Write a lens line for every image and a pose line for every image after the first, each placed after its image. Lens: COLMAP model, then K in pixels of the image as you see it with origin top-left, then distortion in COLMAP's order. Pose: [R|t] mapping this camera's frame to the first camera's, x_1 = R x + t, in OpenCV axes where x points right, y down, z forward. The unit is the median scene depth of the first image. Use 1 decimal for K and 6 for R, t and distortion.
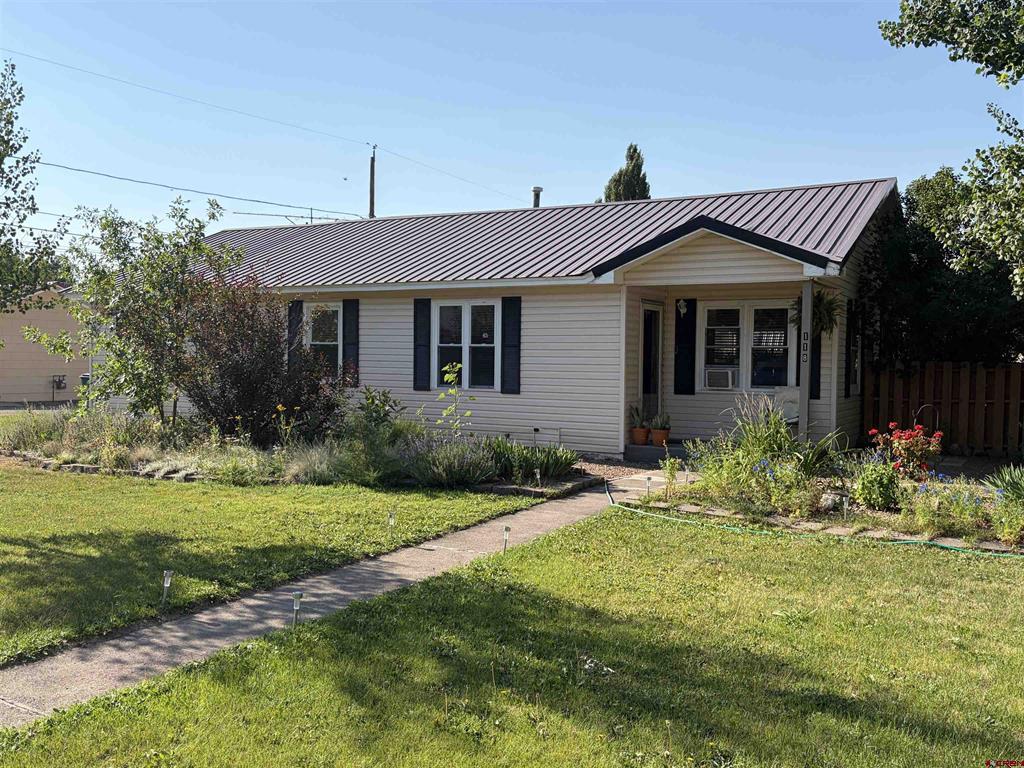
lens RADIAL K [[897.0, 0, 511.9], [0, 897.0, 385.8], [0, 0, 1]] dist [0.004270, -0.001382]
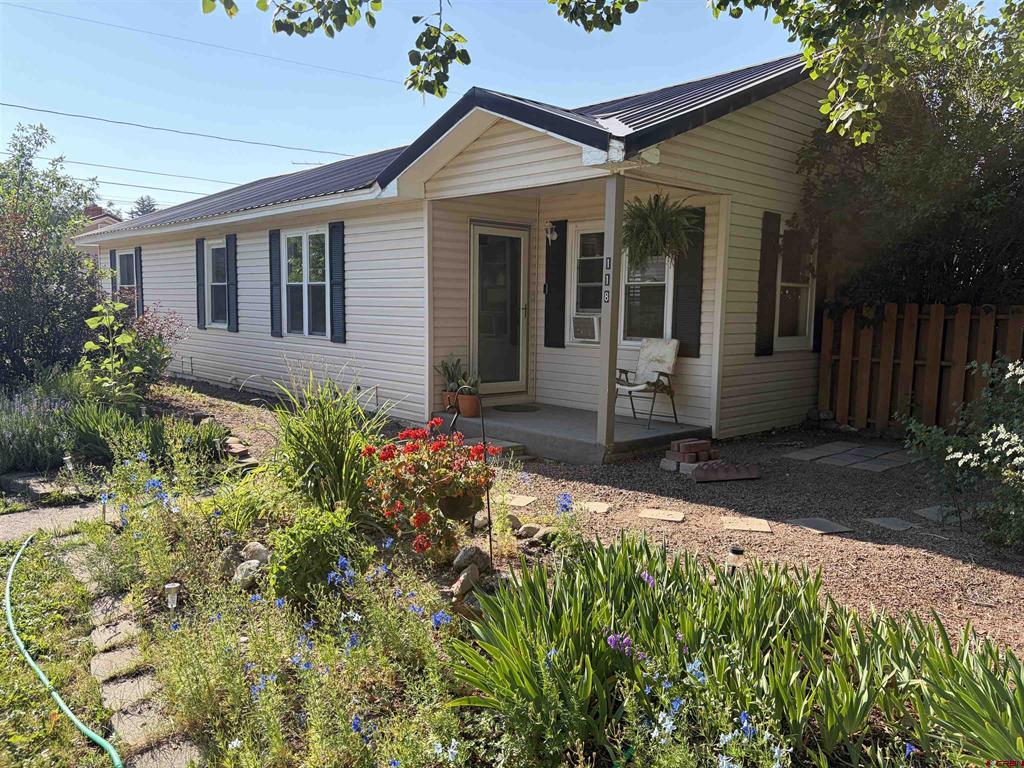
lens RADIAL K [[777.6, 0, 512.6], [0, 777.6, 385.6], [0, 0, 1]] dist [0.027835, -0.026876]
pose [[0.963773, 0.030273, -0.264999, 0.338662], [-0.011236, 0.997264, 0.073061, -0.005784], [0.266486, -0.067437, 0.961477, 0.354015]]
